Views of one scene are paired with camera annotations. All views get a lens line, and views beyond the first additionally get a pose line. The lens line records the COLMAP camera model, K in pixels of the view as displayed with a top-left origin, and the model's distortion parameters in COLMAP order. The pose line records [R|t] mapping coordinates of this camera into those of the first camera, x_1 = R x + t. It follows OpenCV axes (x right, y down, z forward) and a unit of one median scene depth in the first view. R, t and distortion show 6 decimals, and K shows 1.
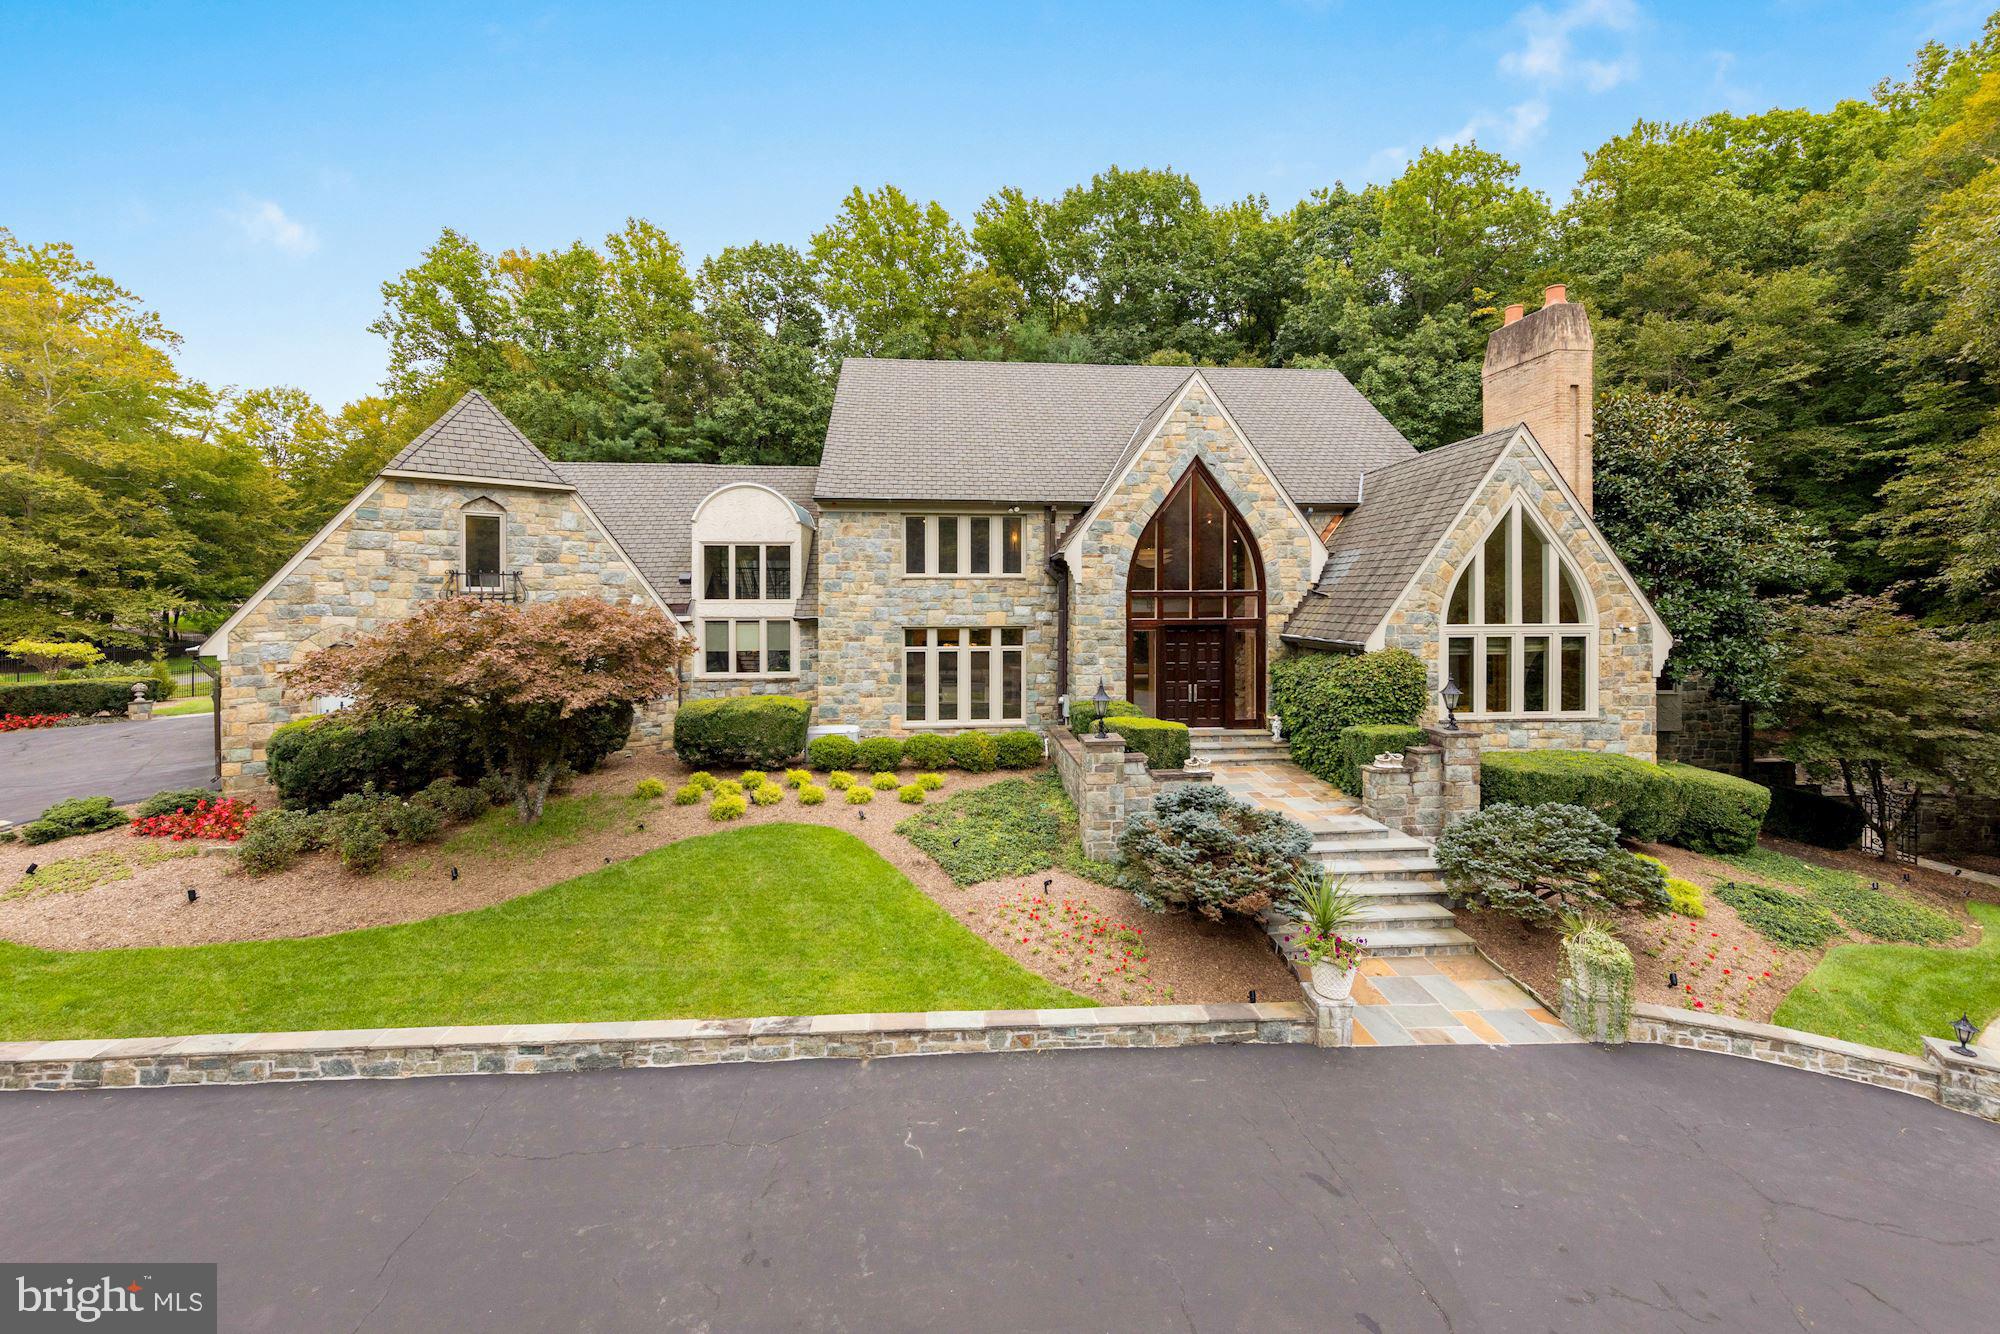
lens RADIAL K [[766.7, 0, 1004.9], [0, 766.7, 603.3], [0, 0, 1]] dist [0.006714, -0.000386]
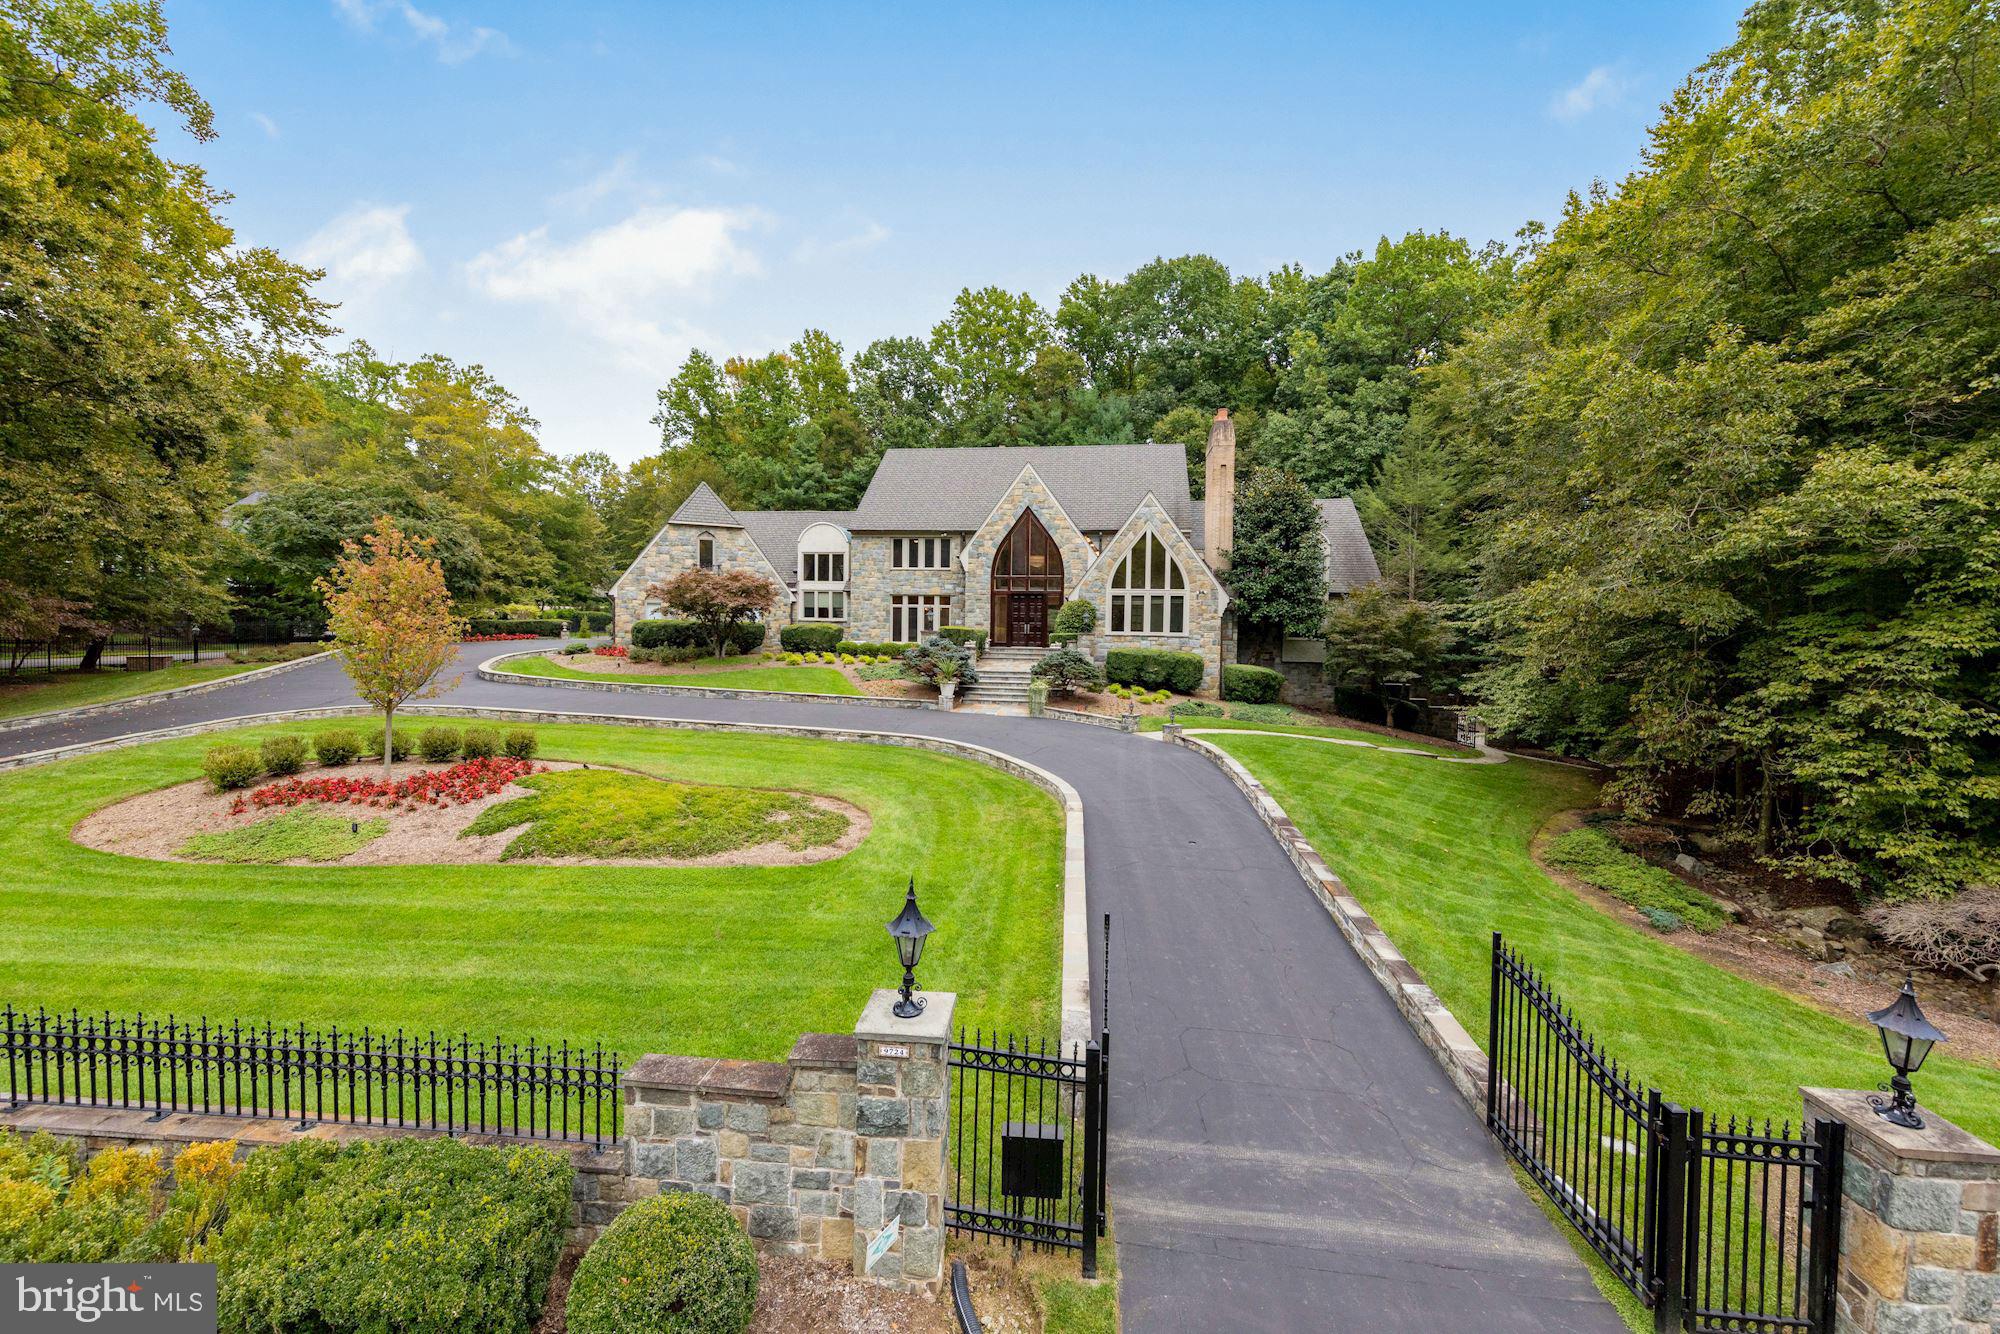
lens RADIAL K [[766.7, 0, 1004.5], [0, 766.7, 663.0], [0, 0, 1]] dist [0.006714, -0.000386]
pose [[0.970039, 0.031662, -0.240876, 0.634096], [-0.020768, 0.998649, 0.047632, 0.107080], [0.242059, -0.041202, 0.969386, -0.862632]]
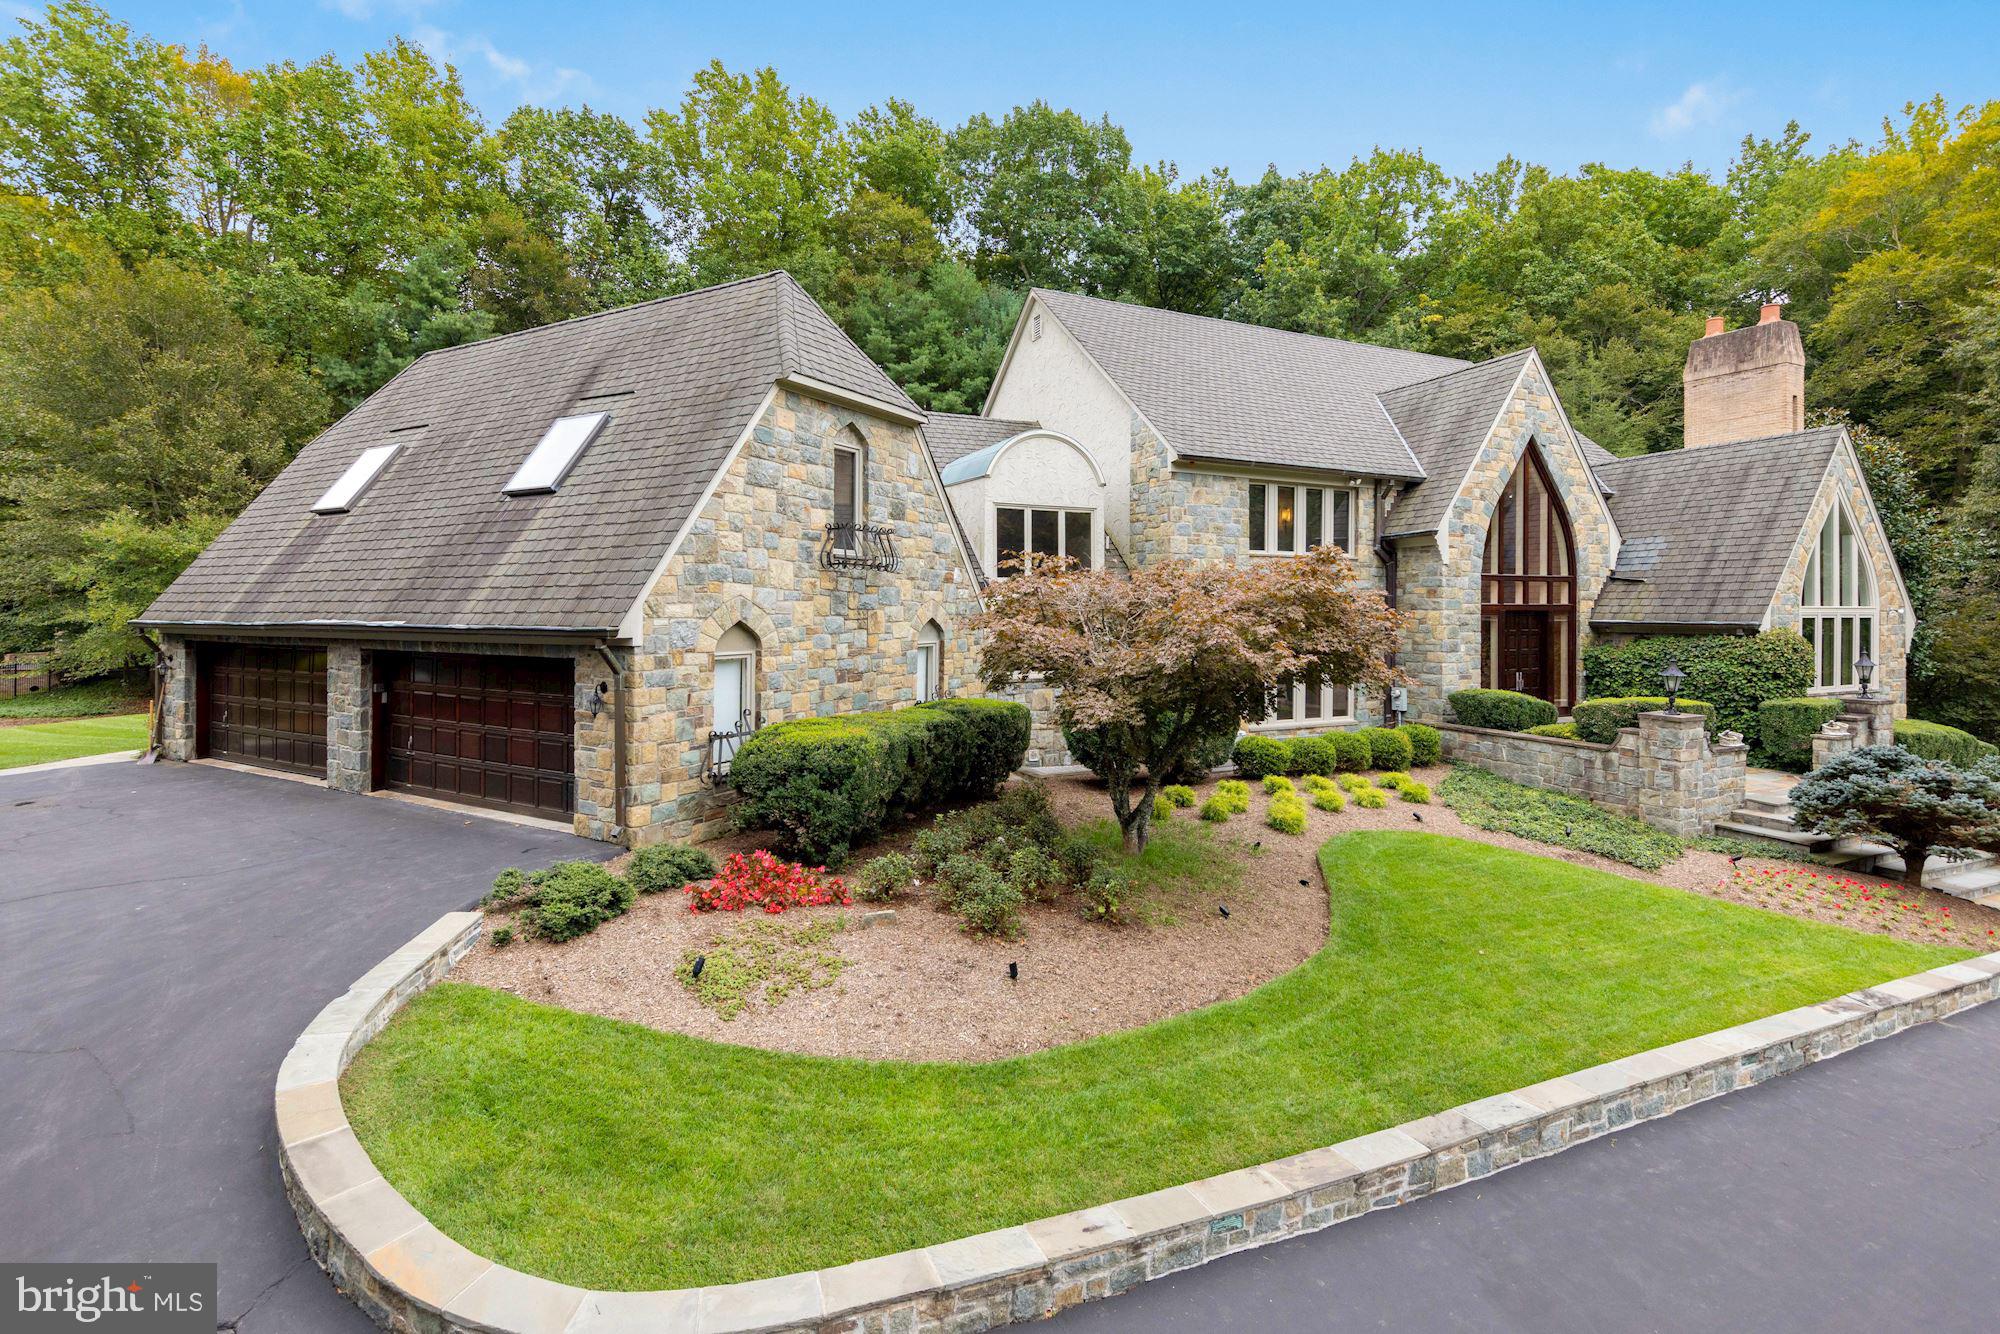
lens RADIAL K [[917.9, 0, 993.3], [0, 917.9, 611.4], [0, 0, 1]] dist [0.006193, -0.000360]
pose [[0.939868, 0.004682, 0.341505, -0.741162], [-0.002899, 0.999979, -0.005733, 0.036351], [-0.341524, 0.004398, 0.939863, 0.132503]]
